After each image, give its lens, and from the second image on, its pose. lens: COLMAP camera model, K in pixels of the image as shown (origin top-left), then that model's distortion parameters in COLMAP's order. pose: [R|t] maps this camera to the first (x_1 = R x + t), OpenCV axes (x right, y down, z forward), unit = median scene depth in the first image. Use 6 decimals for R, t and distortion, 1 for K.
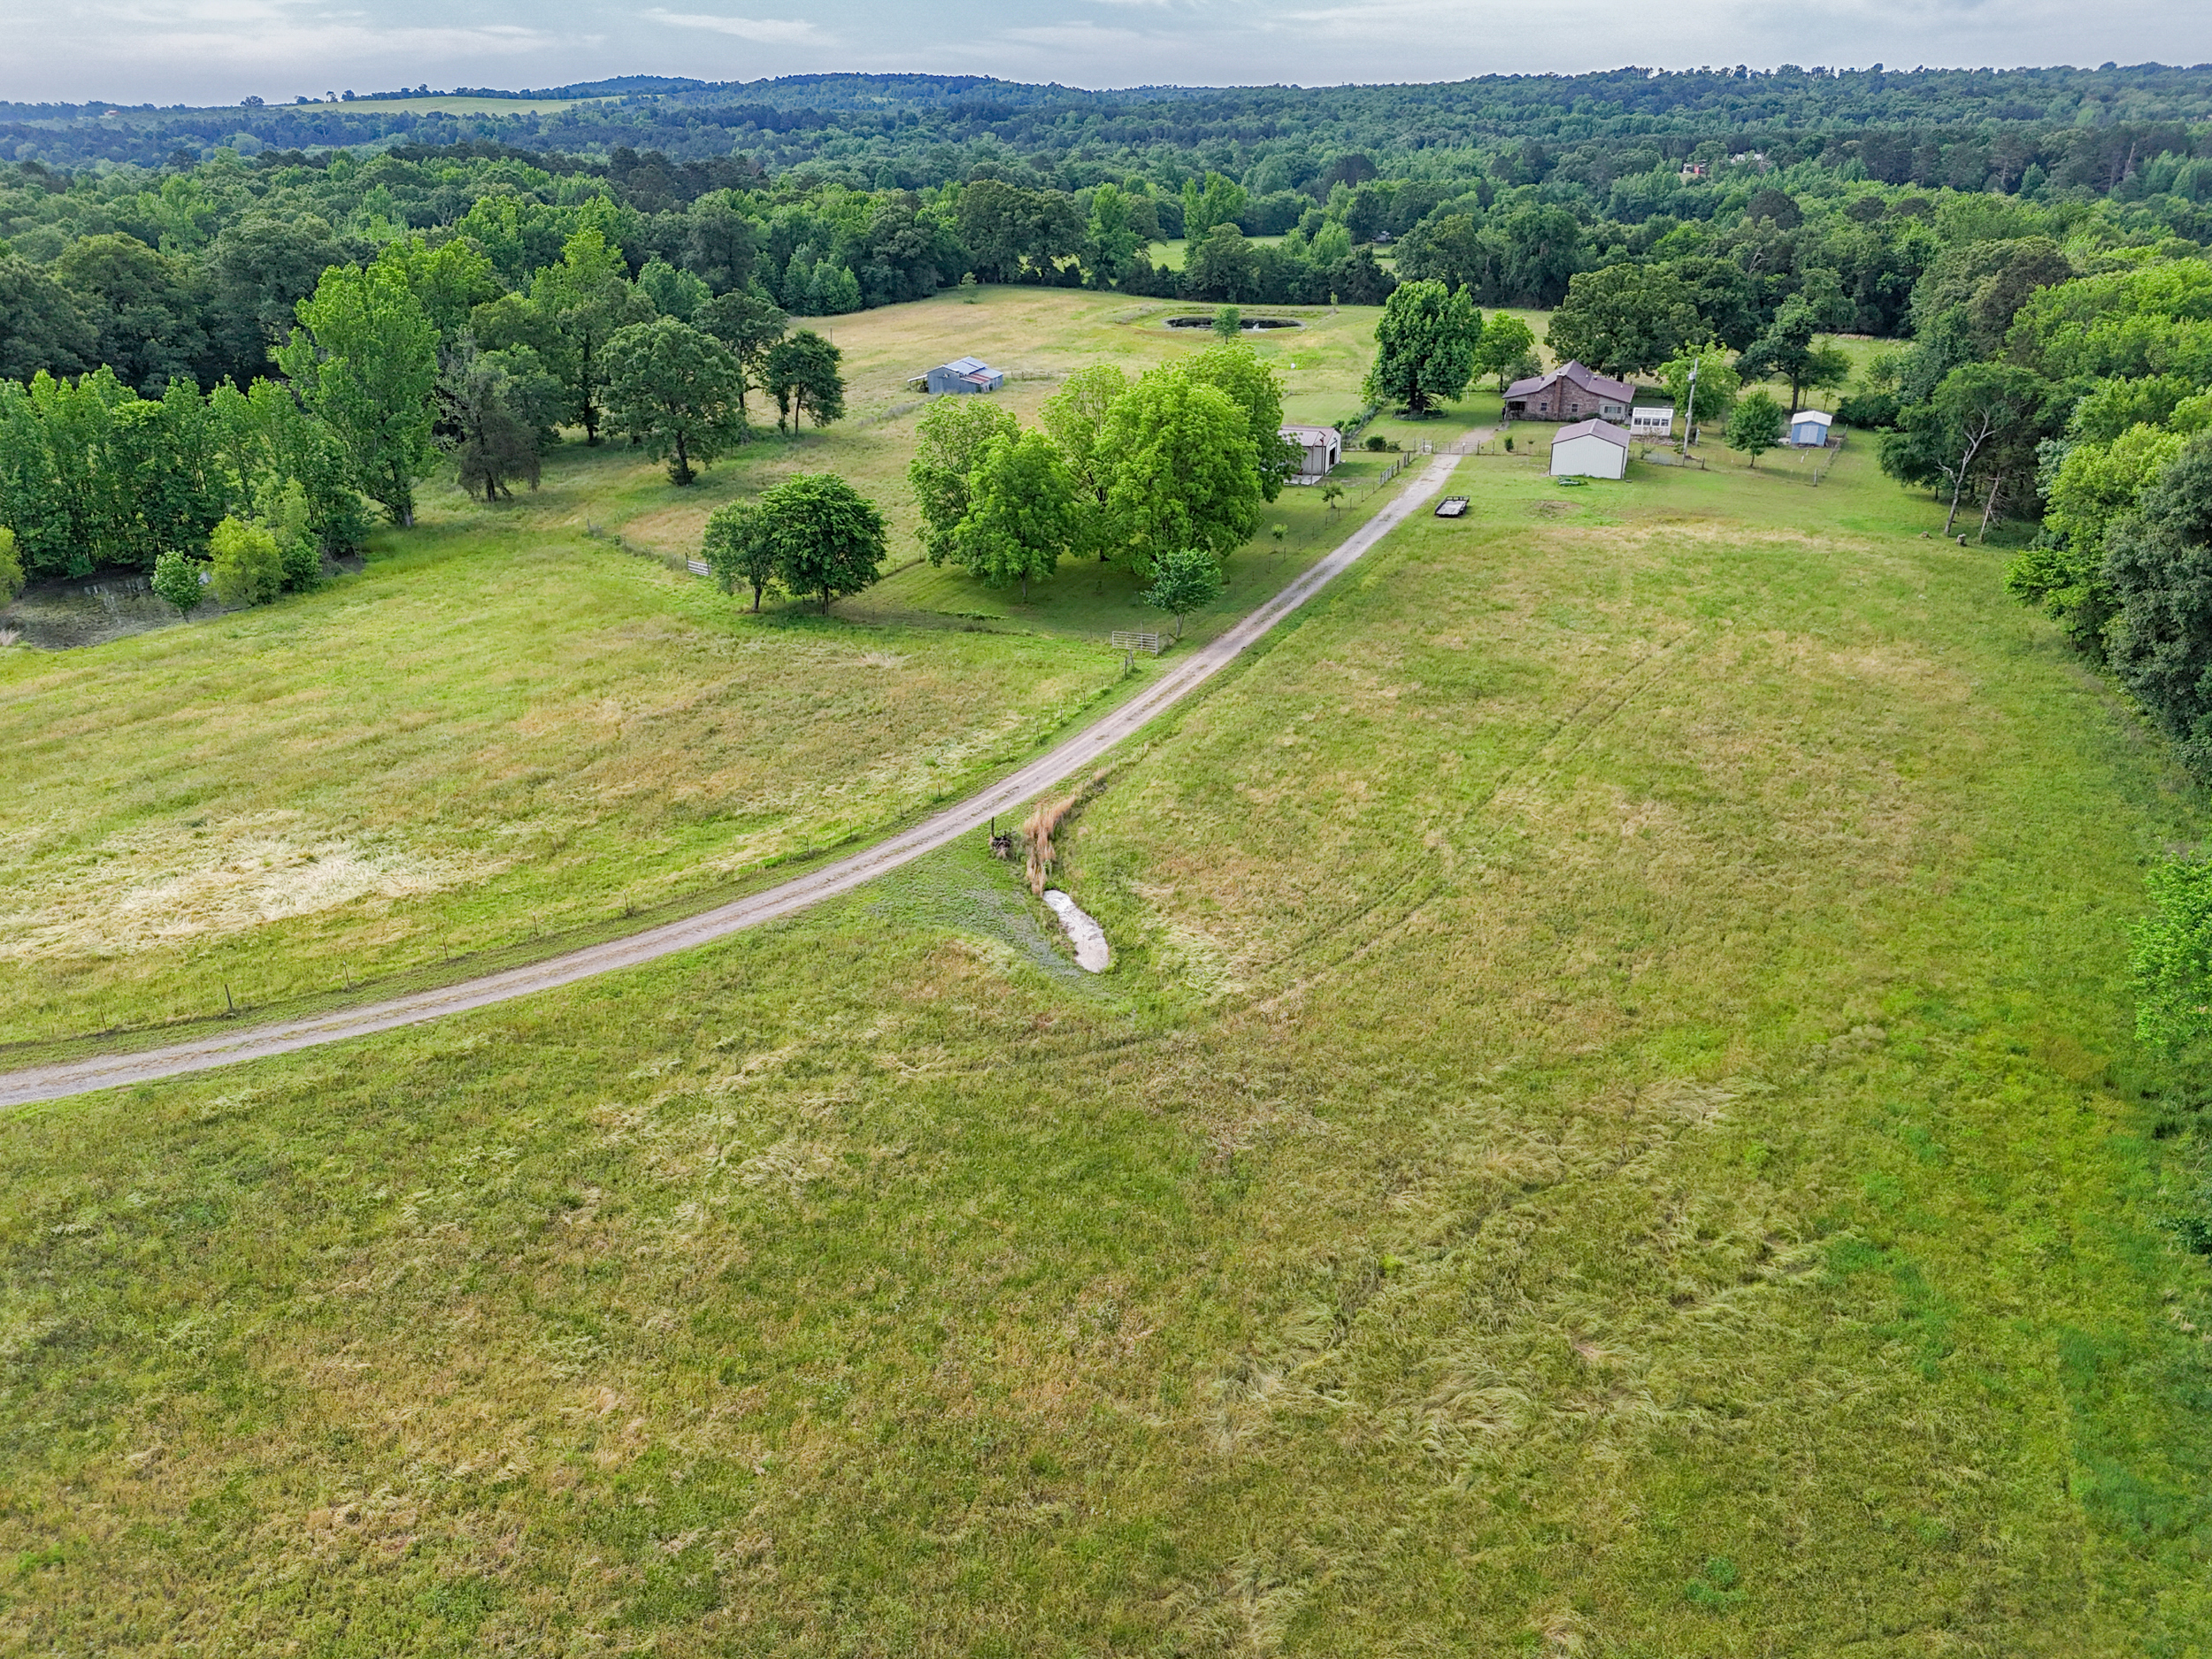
lens RADIAL K [[1590.6, 0, 1072.1], [0, 1590.6, 827.9], [0, 0, 1]] dist [0.071465, -0.067455]
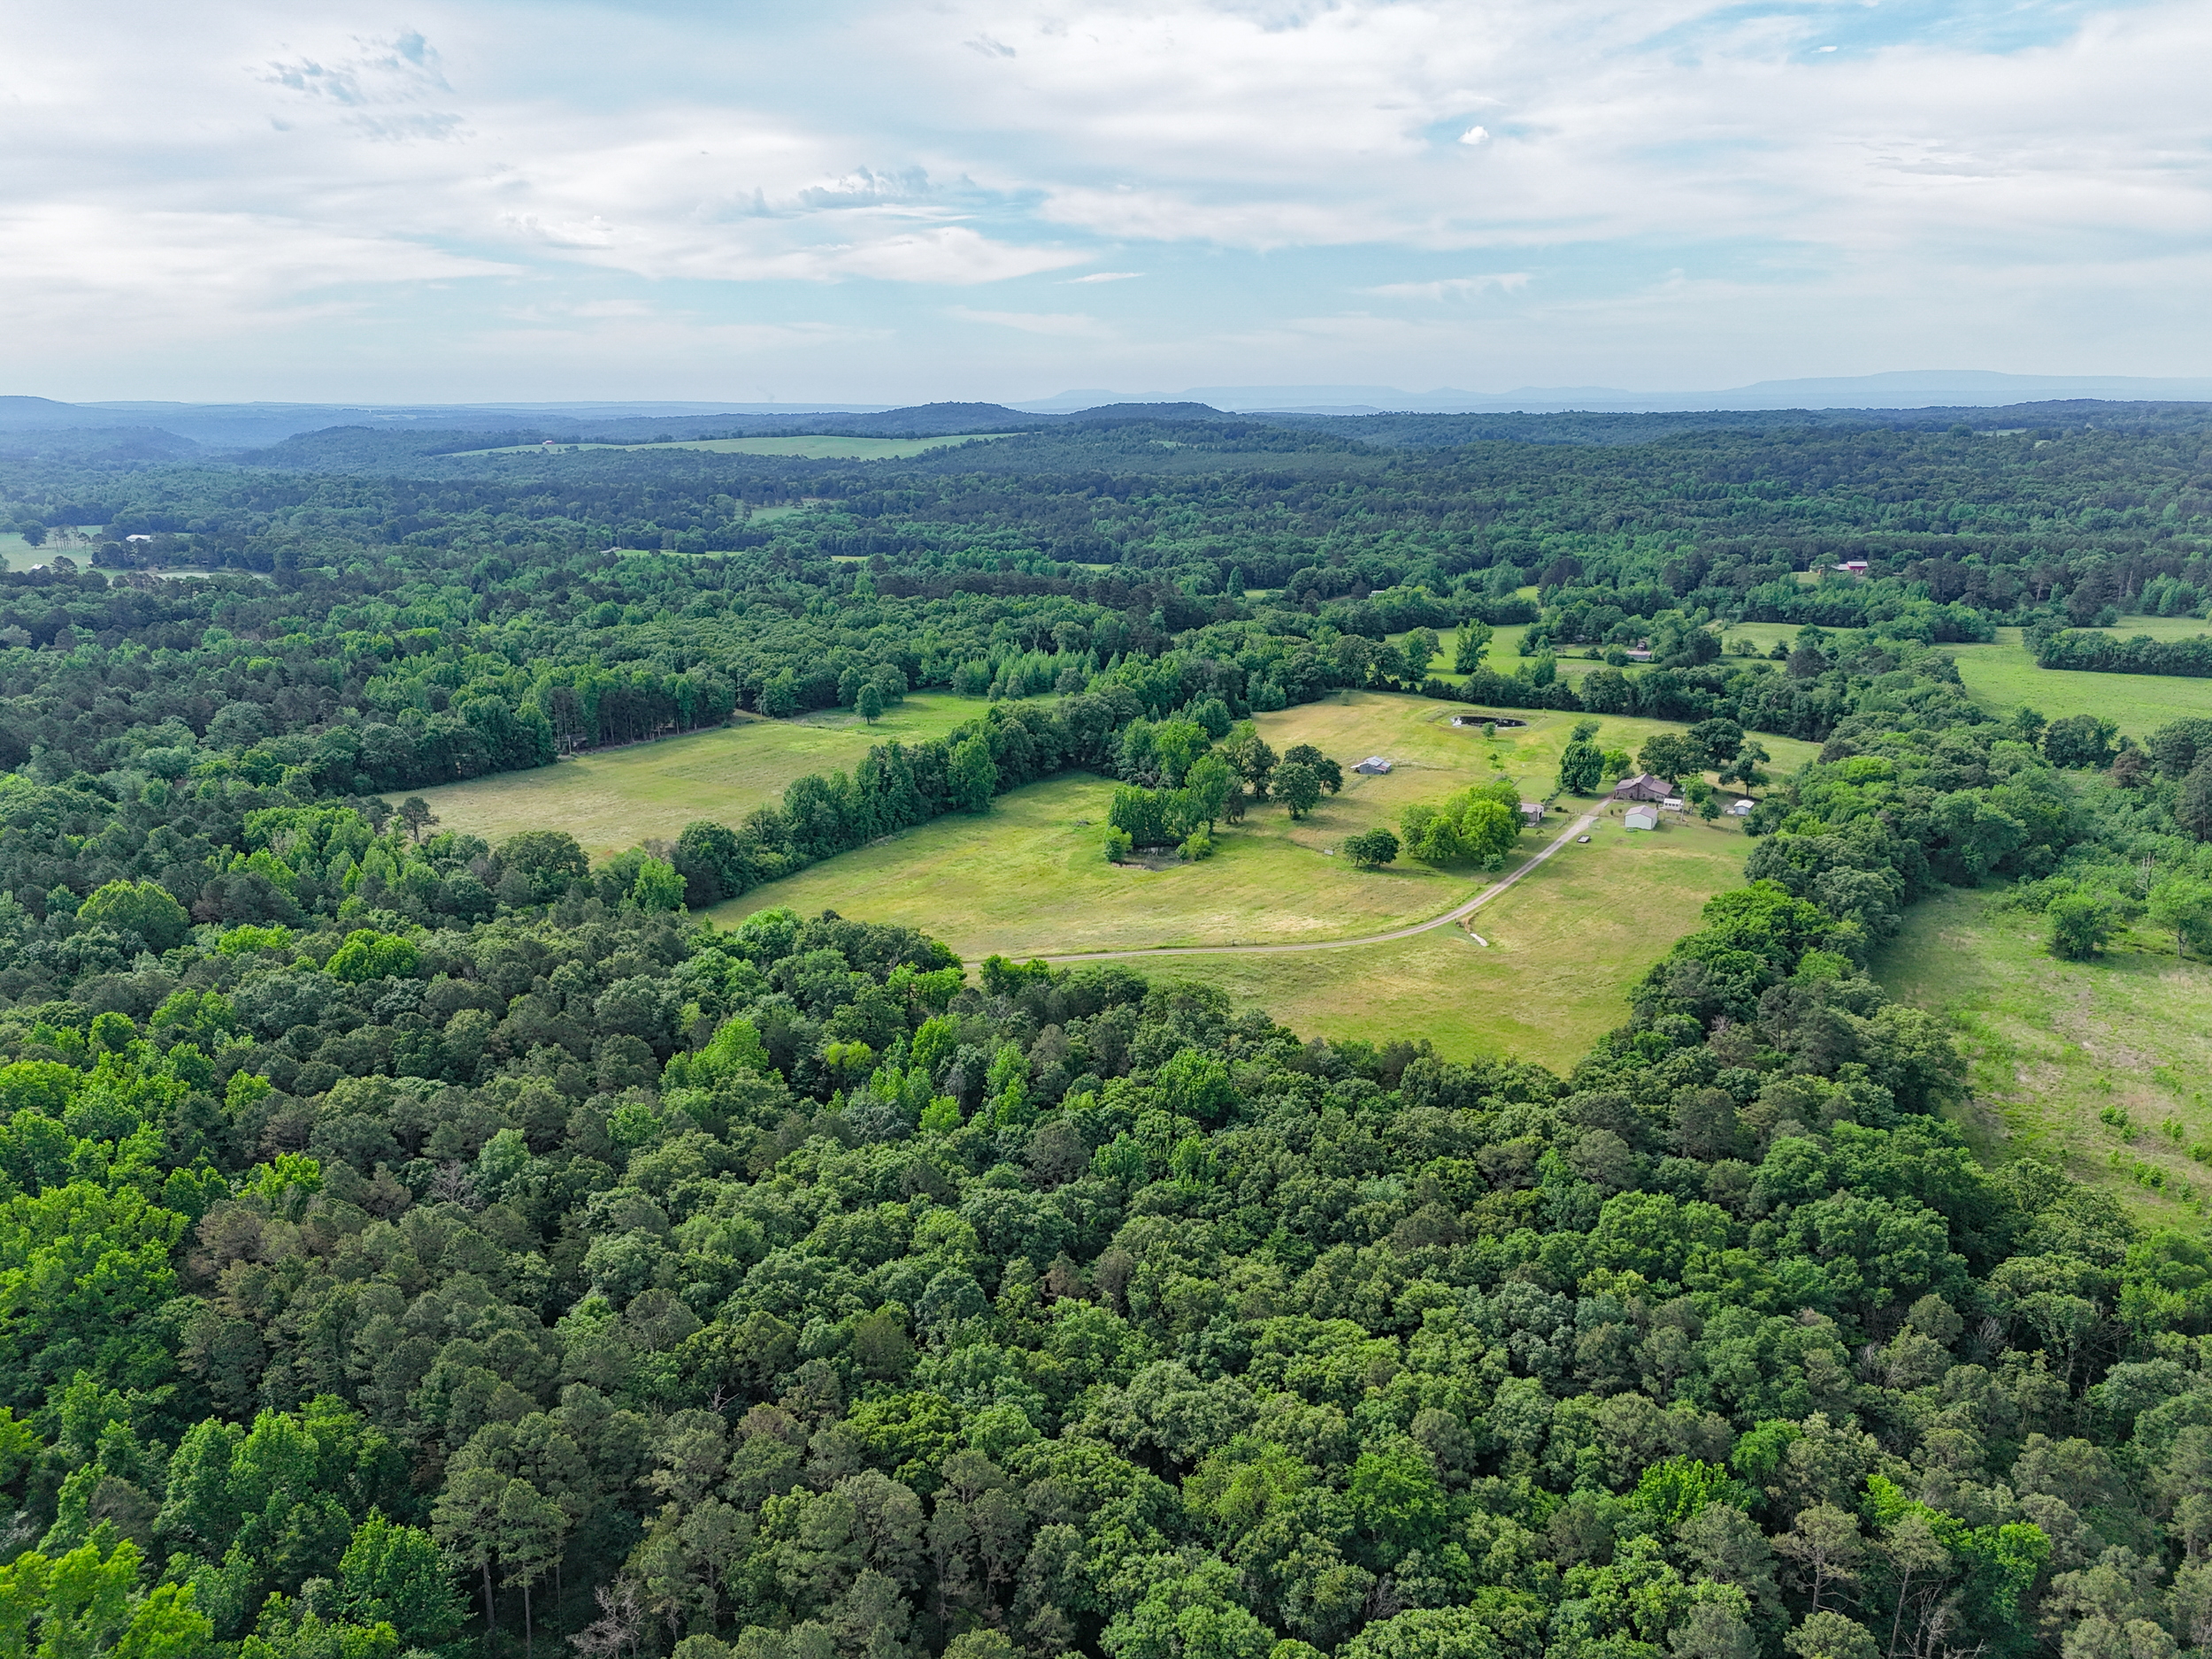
lens RADIAL K [[1590.6, 0, 1072.1], [0, 1590.6, 827.9], [0, 0, 1]] dist [0.071465, -0.067455]
pose [[0.990726, 0.031870, -0.132084, -0.231623], [-0.051907, 0.987147, -0.151154, 0.207449], [0.125569, 0.156608, 0.979646, -1.536631]]
